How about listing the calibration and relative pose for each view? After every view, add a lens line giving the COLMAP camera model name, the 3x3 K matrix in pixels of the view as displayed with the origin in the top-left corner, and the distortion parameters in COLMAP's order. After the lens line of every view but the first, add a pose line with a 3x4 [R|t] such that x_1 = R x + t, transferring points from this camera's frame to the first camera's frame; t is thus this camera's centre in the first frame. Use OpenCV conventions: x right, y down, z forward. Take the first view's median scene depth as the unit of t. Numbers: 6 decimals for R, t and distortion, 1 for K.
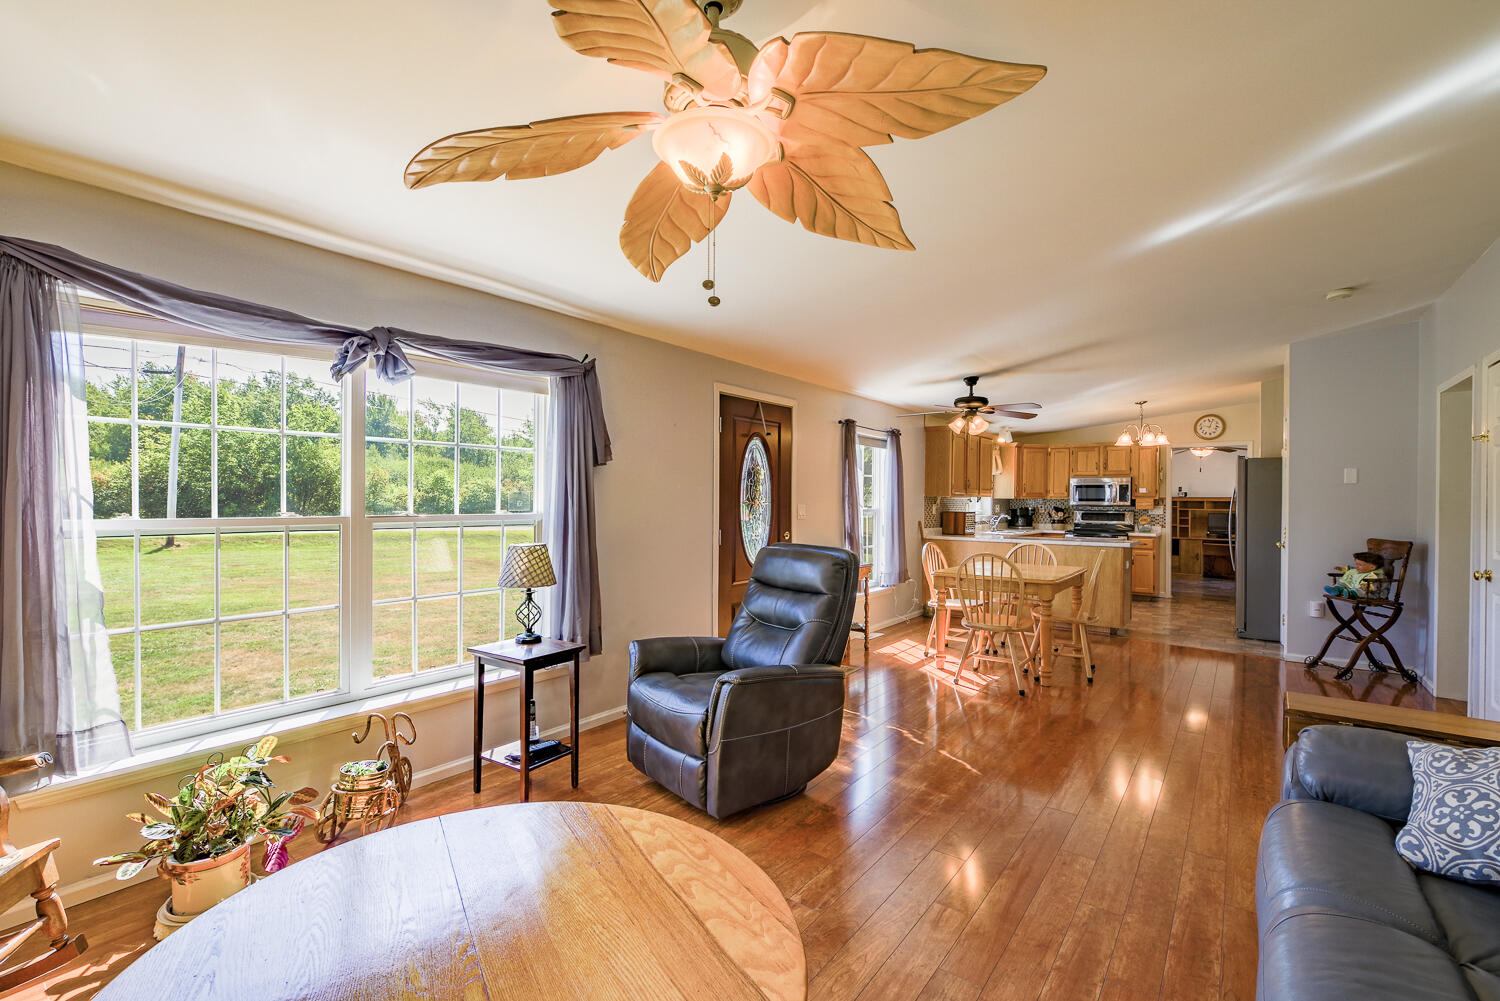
lens RADIAL K [[656.5, 0, 788.5], [0, 656.5, 504.7], [0, 0, 1]] dist [-0.008173, -0.000062]
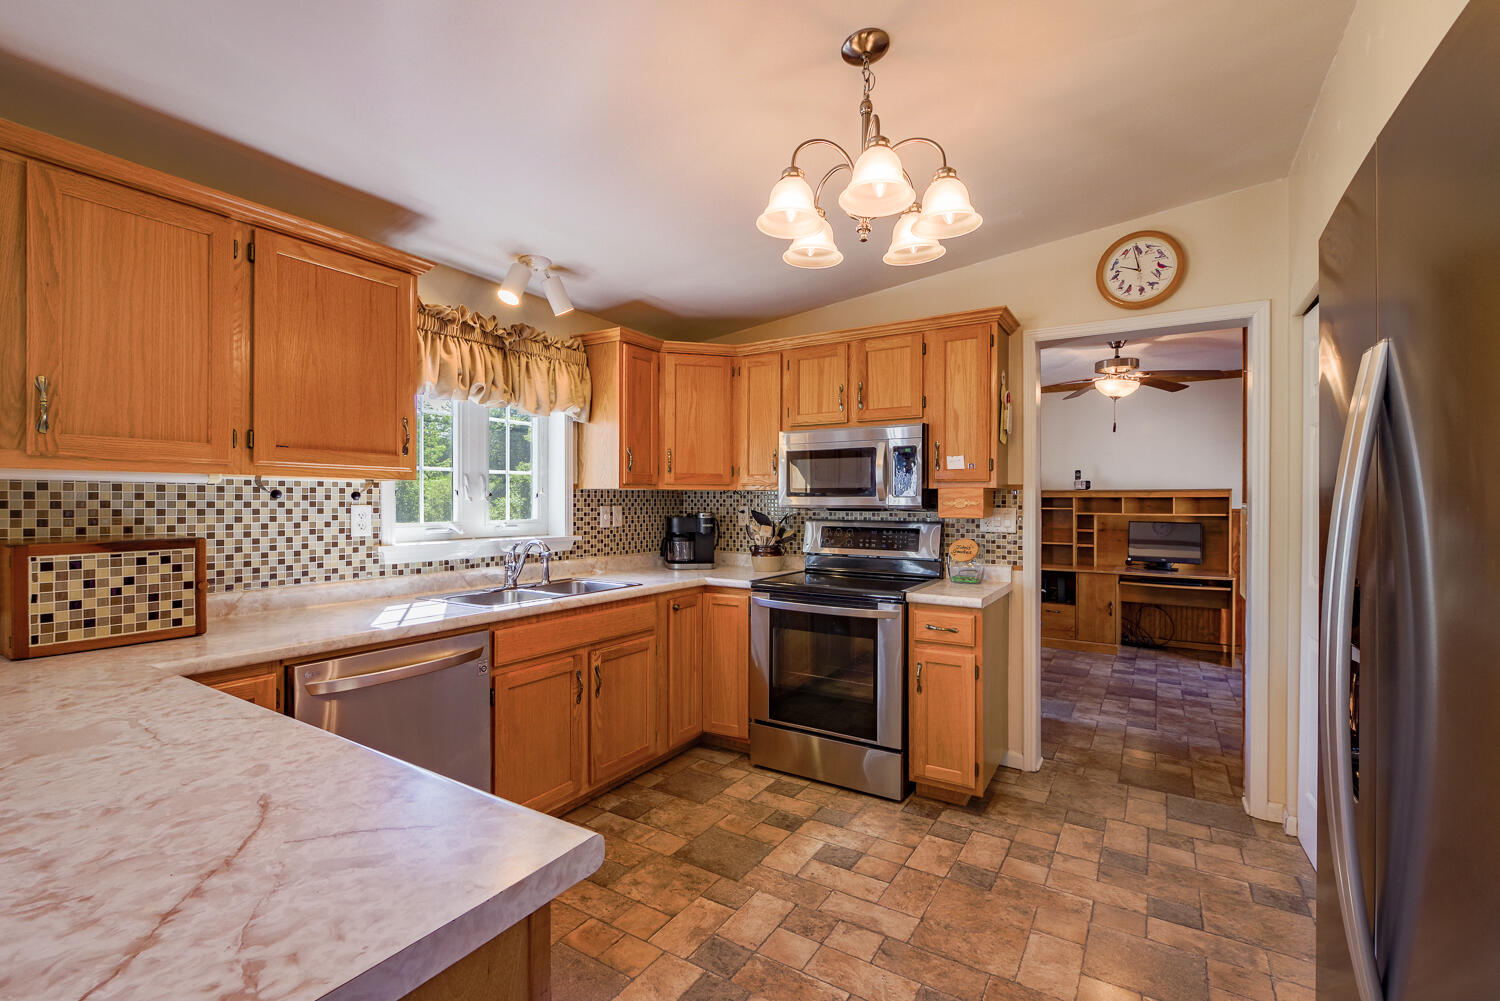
lens RADIAL K [[656.5, 0, 759.7], [0, 656.5, 501.9], [0, 0, 1]] dist [-0.008173, -0.000062]
pose [[0.997947, -0.002621, 0.063988, 1.101951], [0.002955, 0.999983, -0.005111, -0.000436], [-0.063973, 0.005290, 0.997938, 1.747763]]
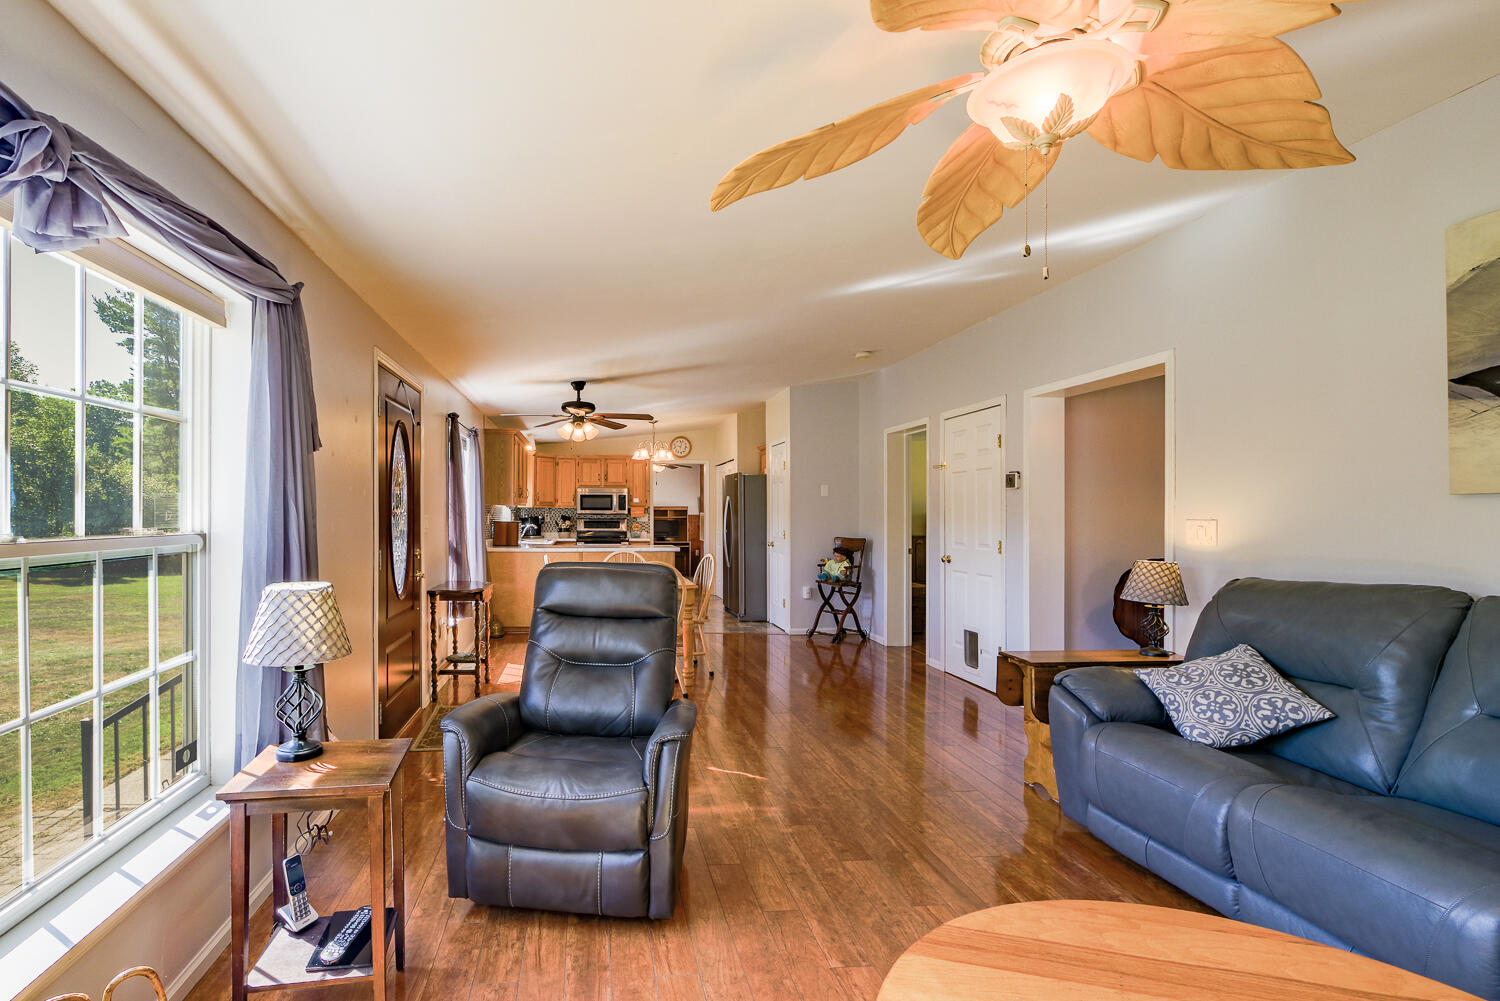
lens RADIAL K [[656.5, 0, 742.3], [0, 656.5, 510.6], [0, 0, 1]] dist [-0.008173, -0.000062]
pose [[0.748530, -0.002034, 0.663098, -0.176488], [0.005111, 0.999983, -0.002703, -0.000654], [-0.663082, 0.005412, 0.748528, 0.114997]]
